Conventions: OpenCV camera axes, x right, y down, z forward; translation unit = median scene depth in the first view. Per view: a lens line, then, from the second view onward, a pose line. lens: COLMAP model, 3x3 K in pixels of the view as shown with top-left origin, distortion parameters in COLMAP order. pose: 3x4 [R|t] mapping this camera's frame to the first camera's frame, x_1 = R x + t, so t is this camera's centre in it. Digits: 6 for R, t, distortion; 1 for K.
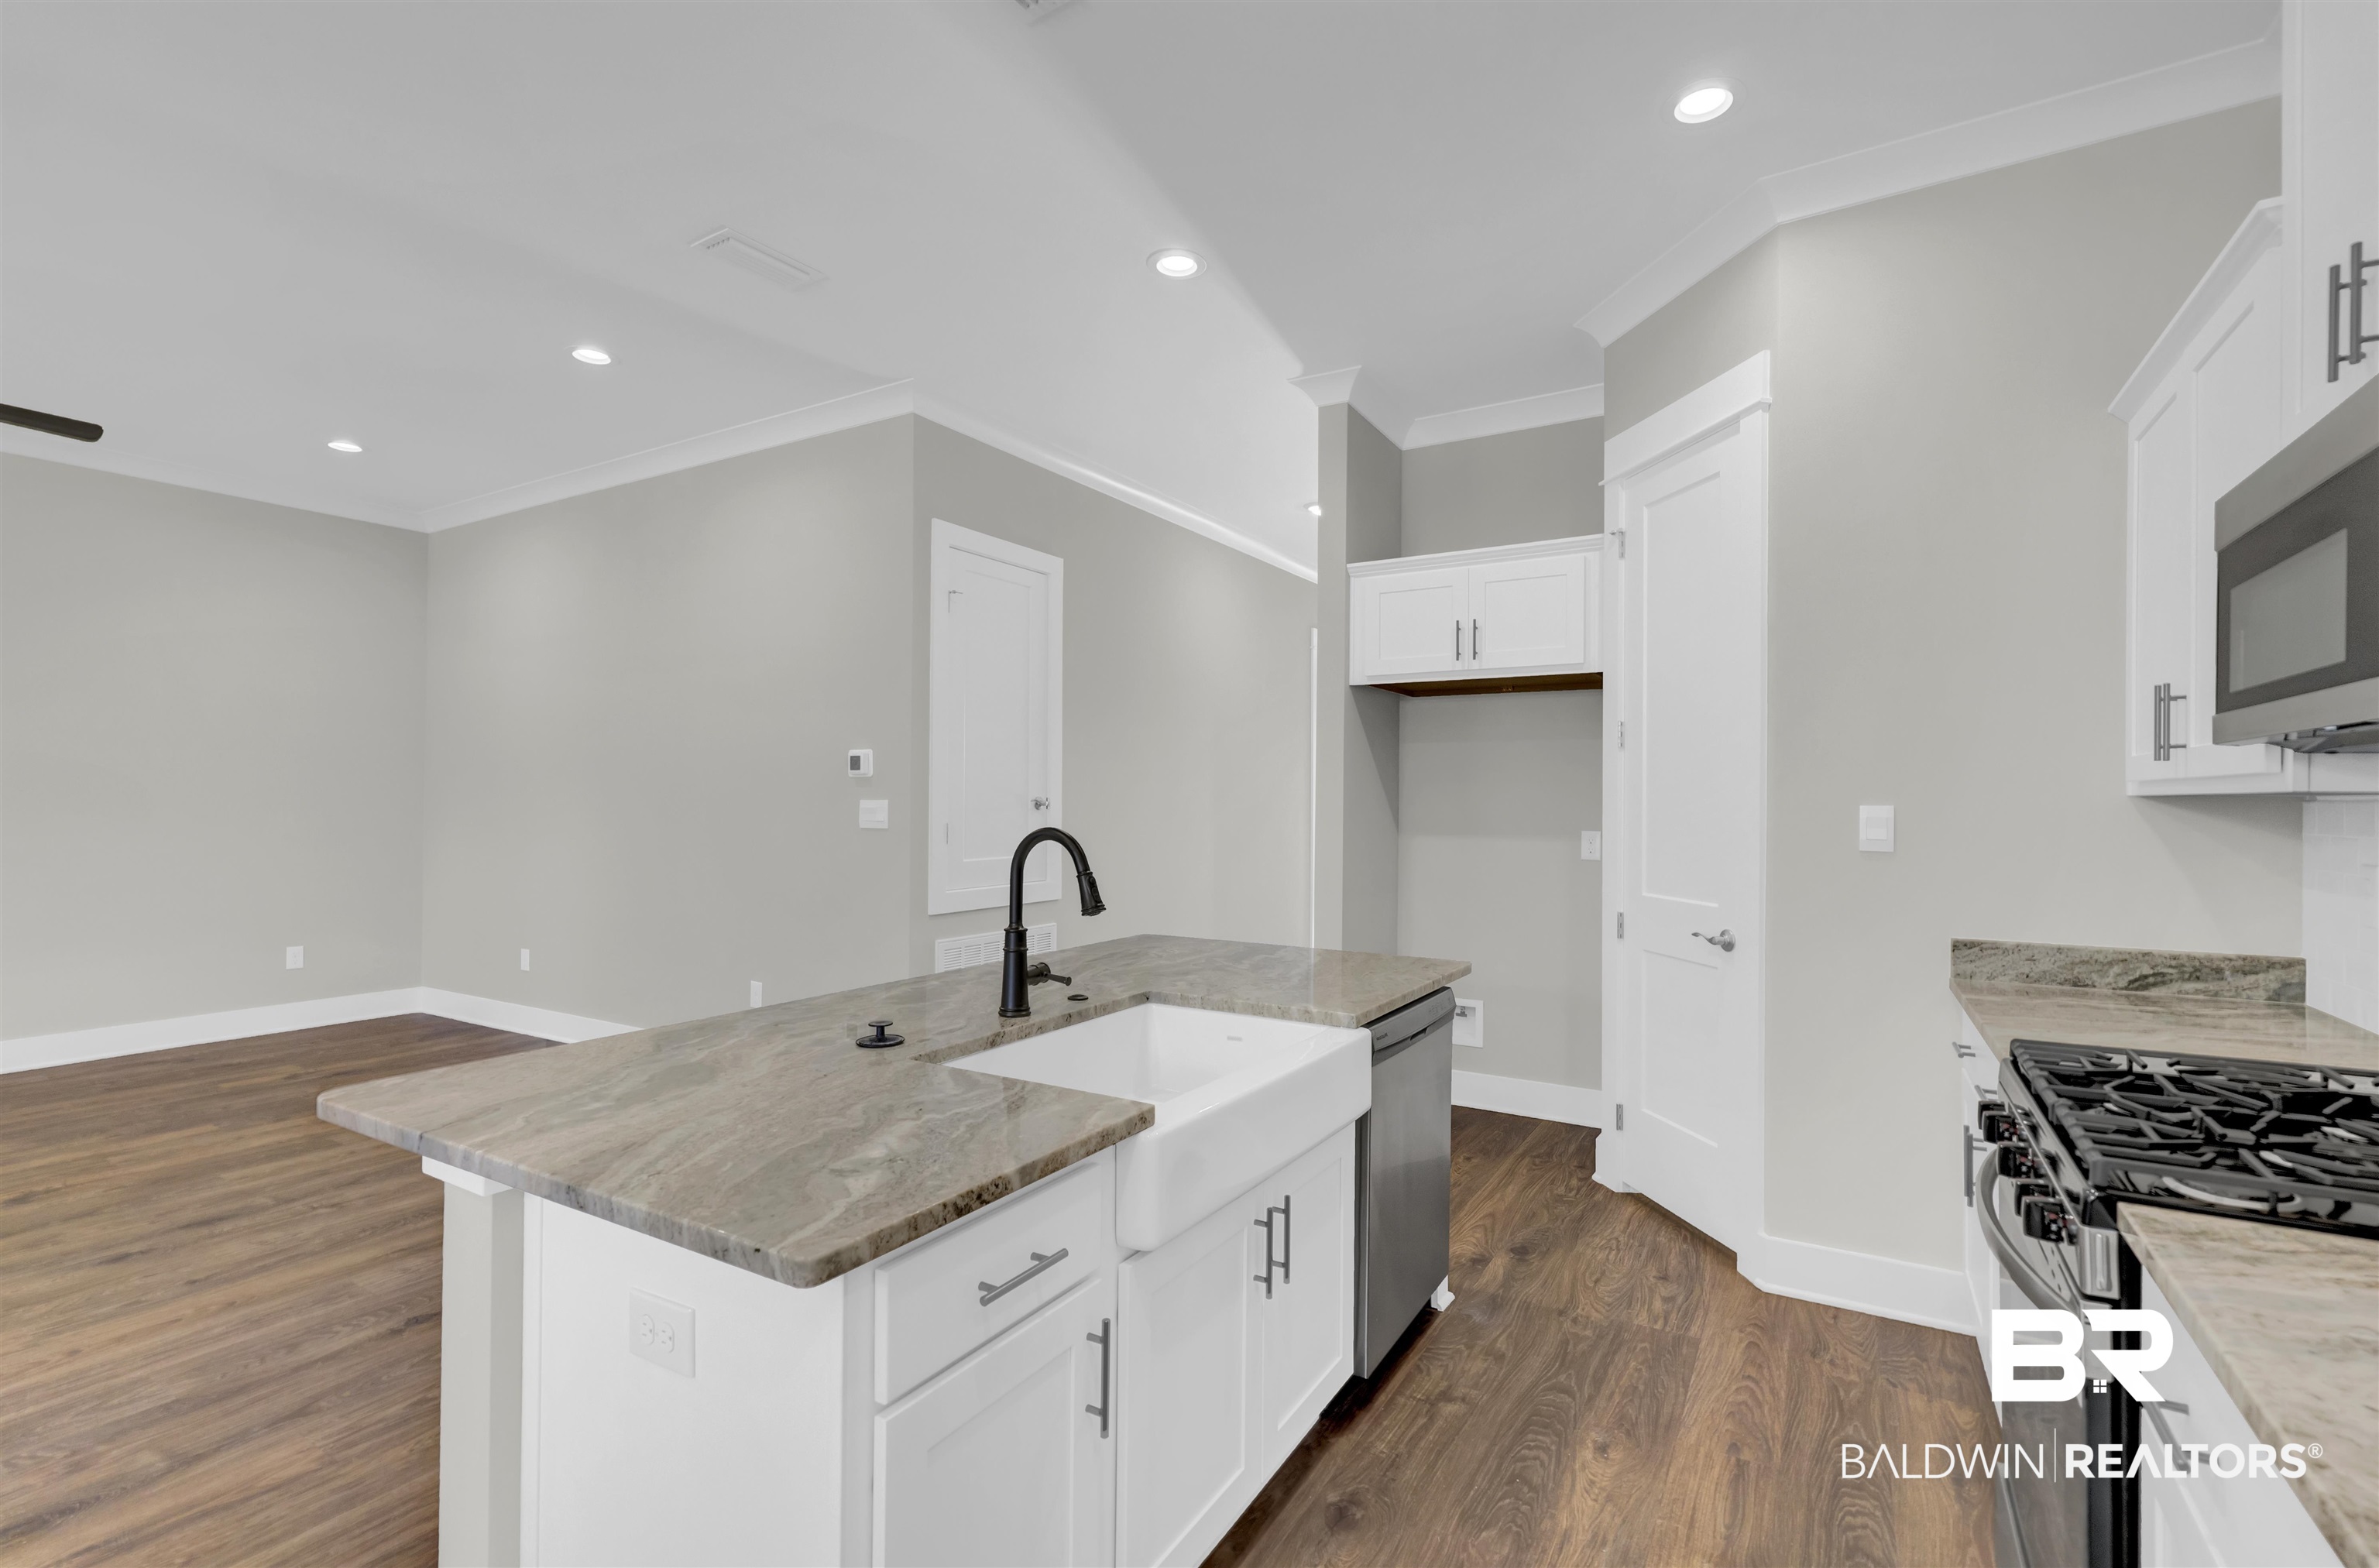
lens RADIAL K [[1072.4, 0, 1189.5], [0, 1072.4, 784.0], [0, 0, 1]] dist [0.001062, -0.000185]
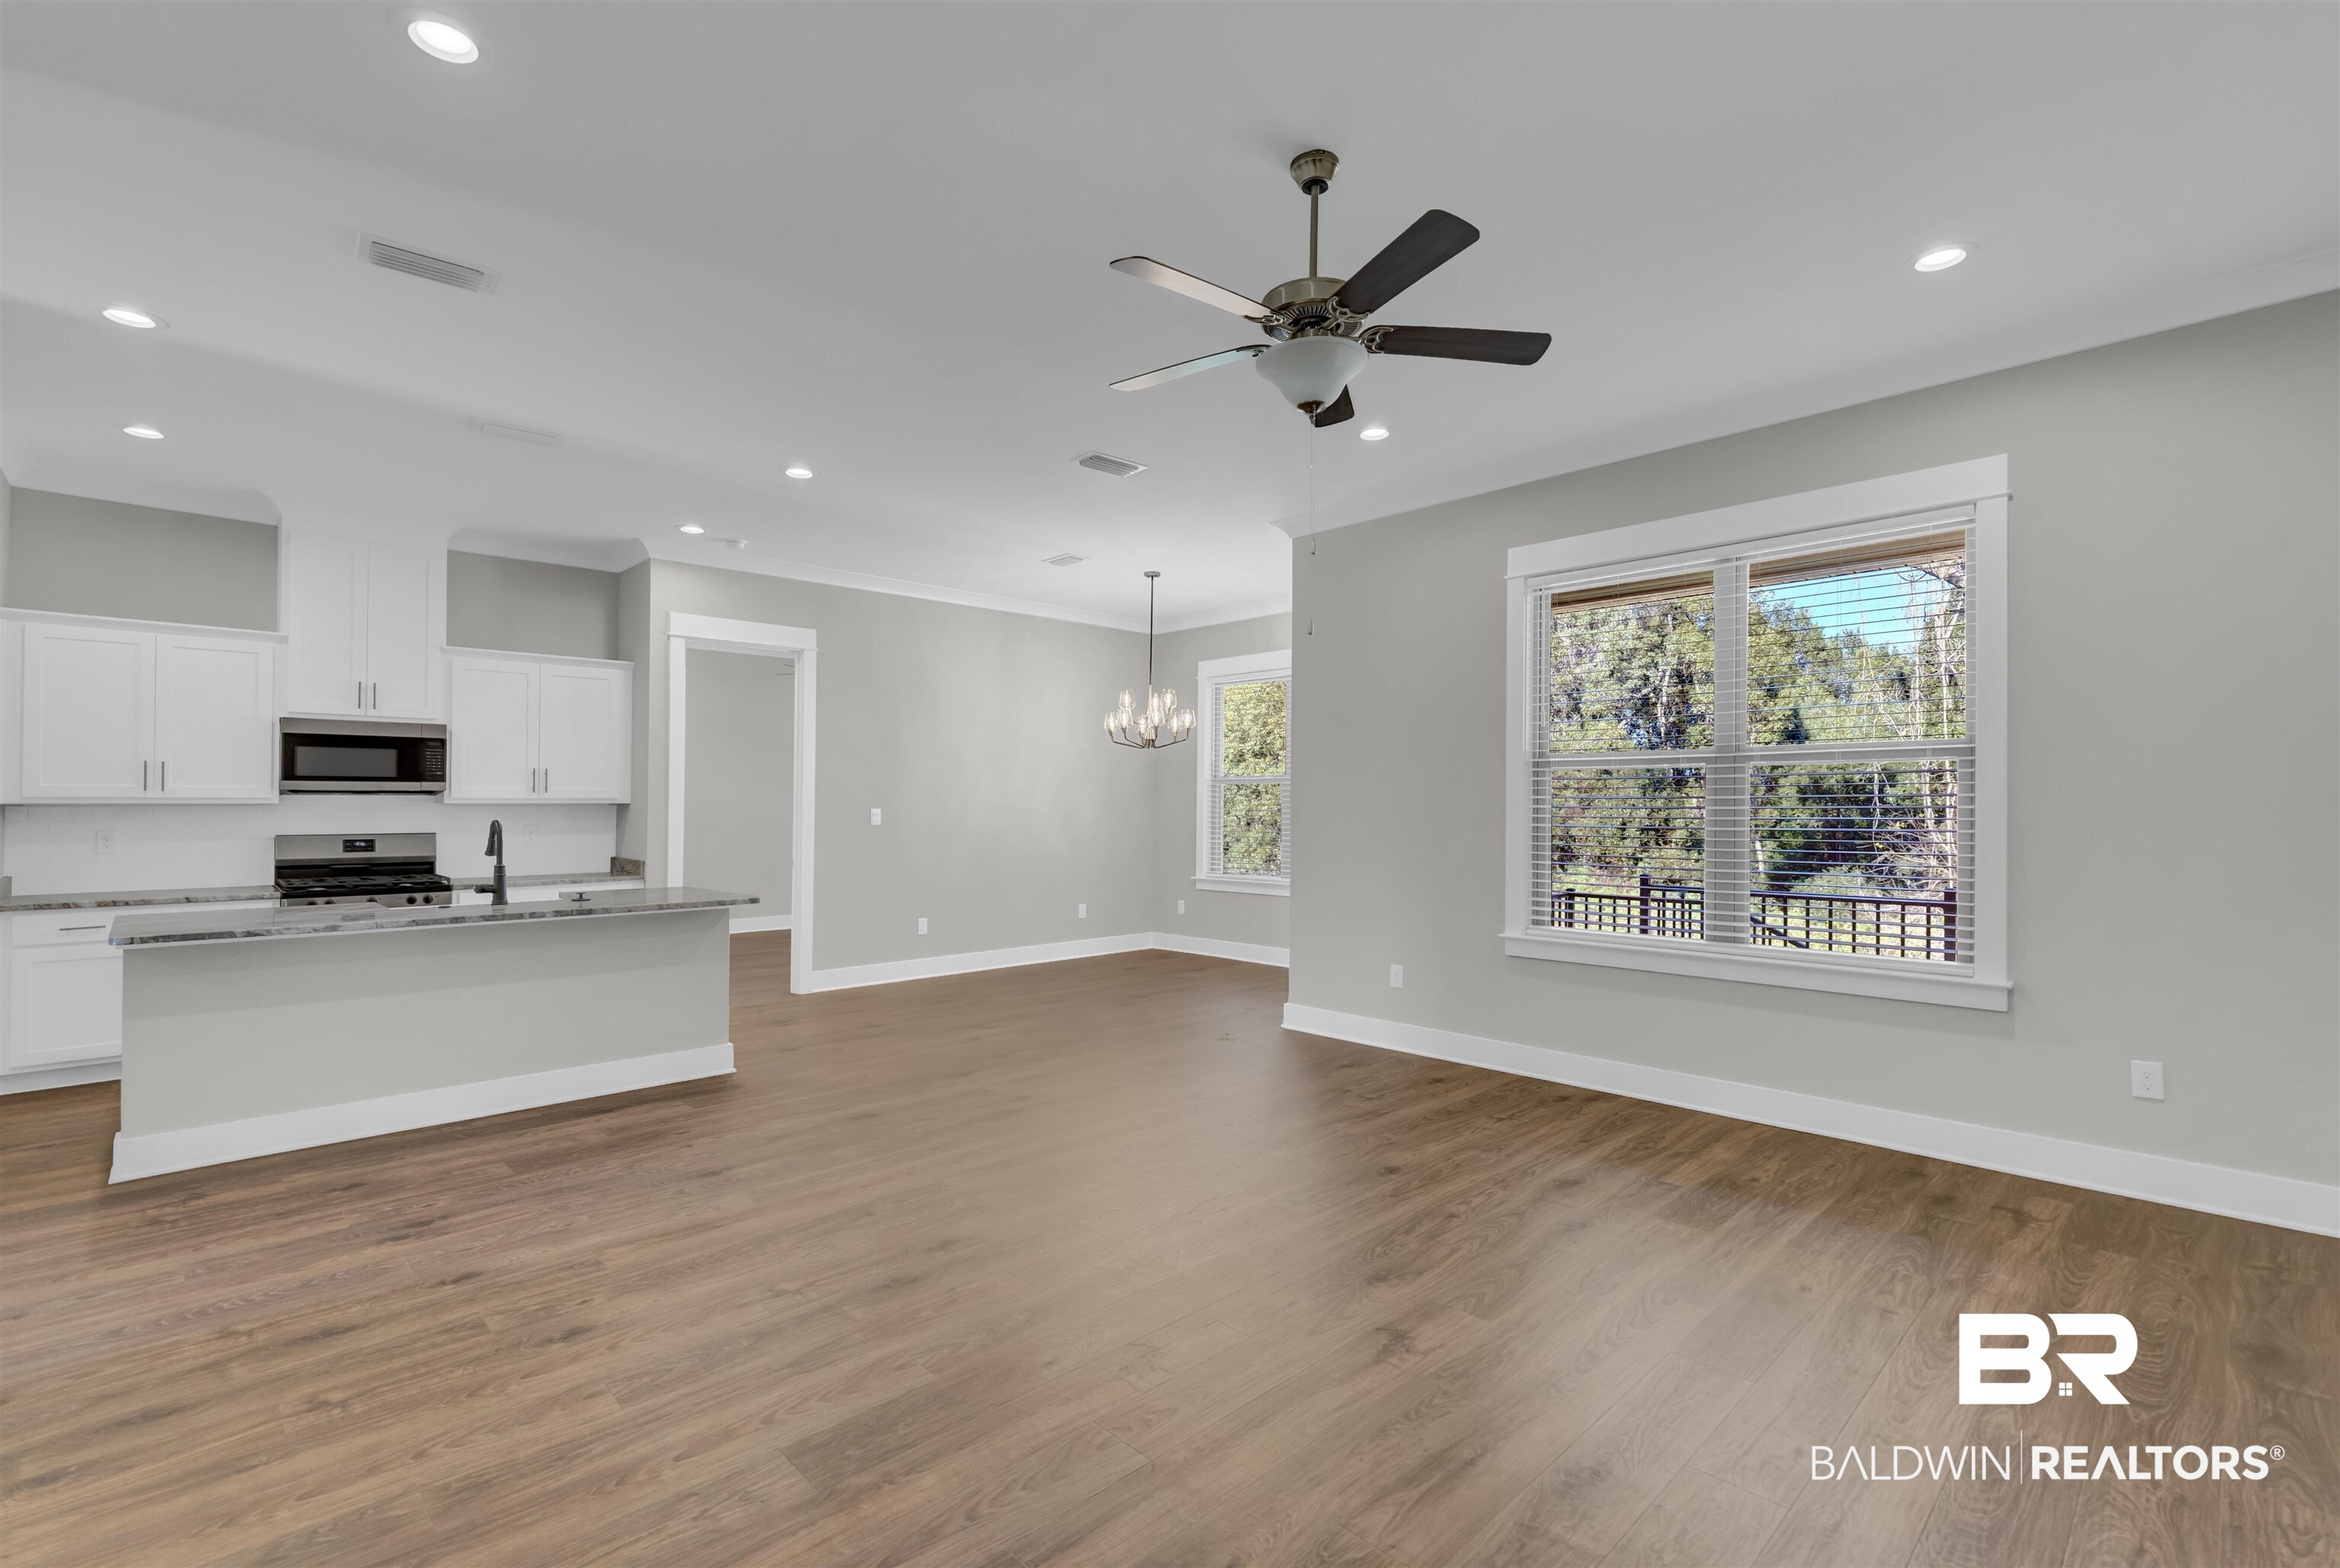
lens RADIAL K [[1042.8, 0, 1167.2], [0, 1042.8, 771.8], [0, 0, 1]] dist [-0.002131, -0.000674]
pose [[-0.965520, 0.004952, 0.260282, -1.674849], [-0.006802, 0.998998, -0.044235, 0.020575], [-0.260240, -0.044481, -0.964519, 2.218267]]
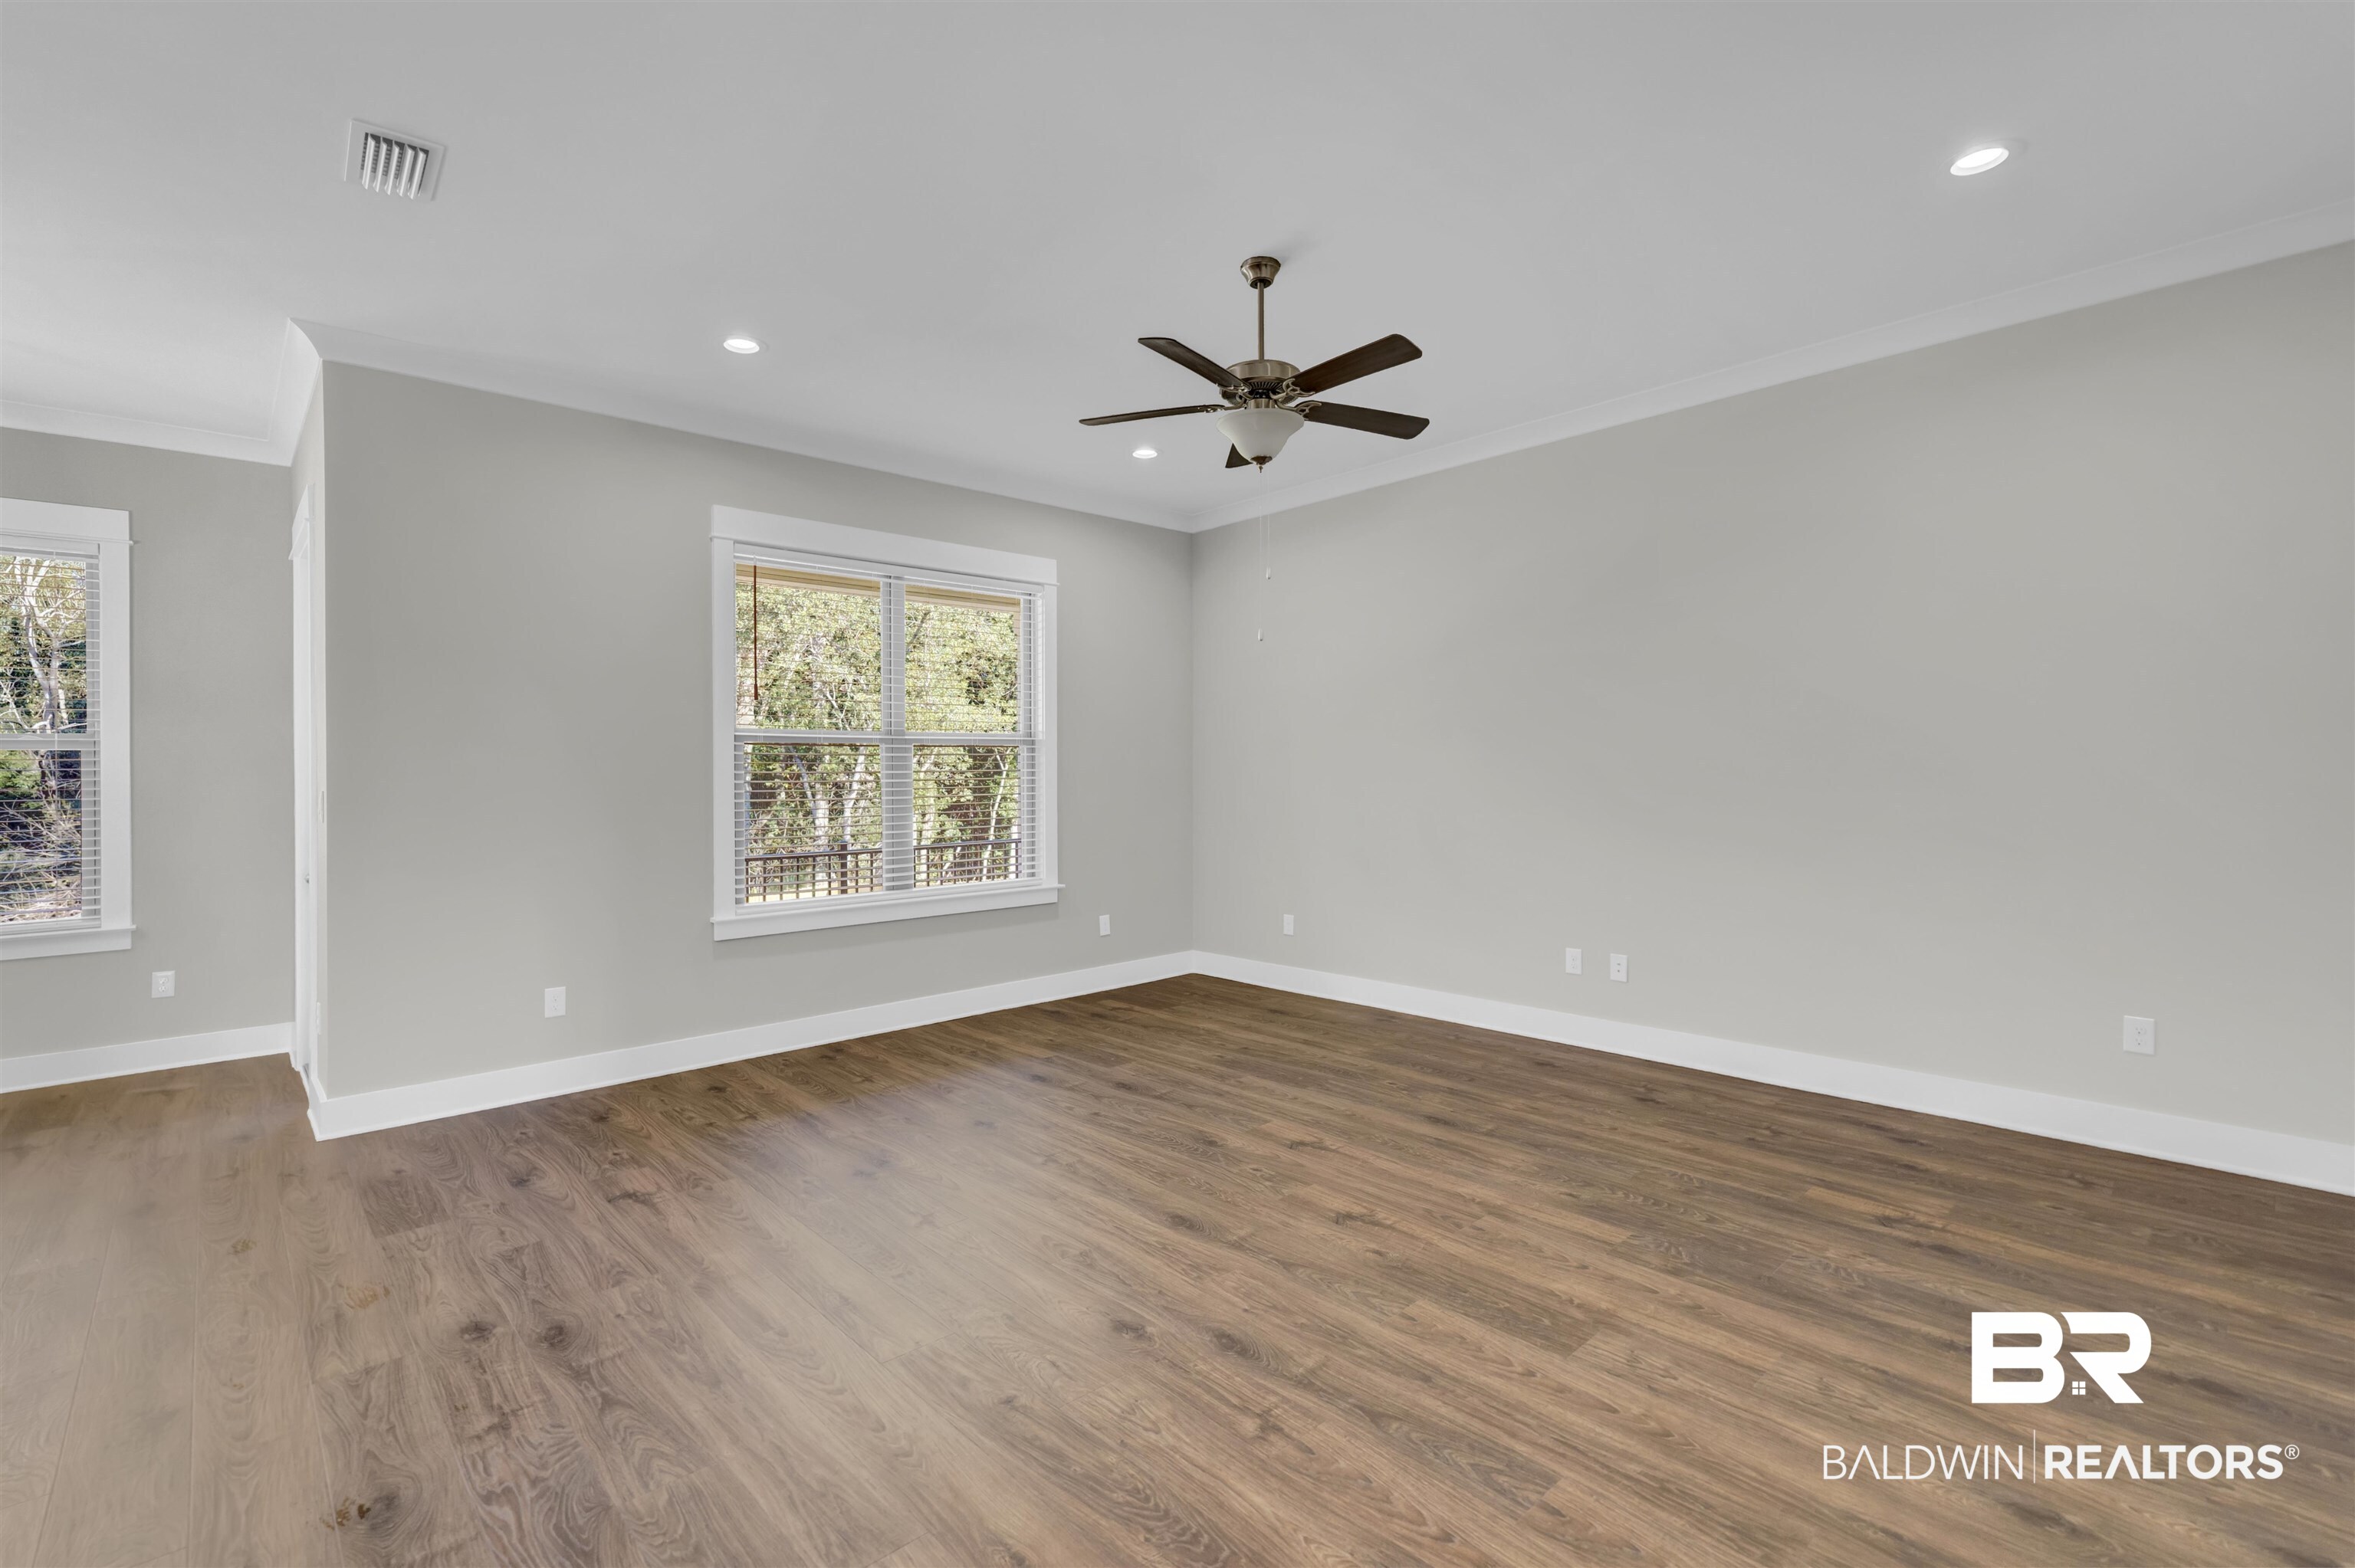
lens RADIAL K [[1042.1, 0, 1177.4], [0, 1042.1, 776.6], [0, 0, 1]] dist [-0.004841, -0.000099]
pose [[-0.274331, -0.000987, -0.961635, -0.249025], [0.021528, 0.999743, -0.007167, 0.017120], [0.961394, -0.022669, -0.274239, 1.440732]]
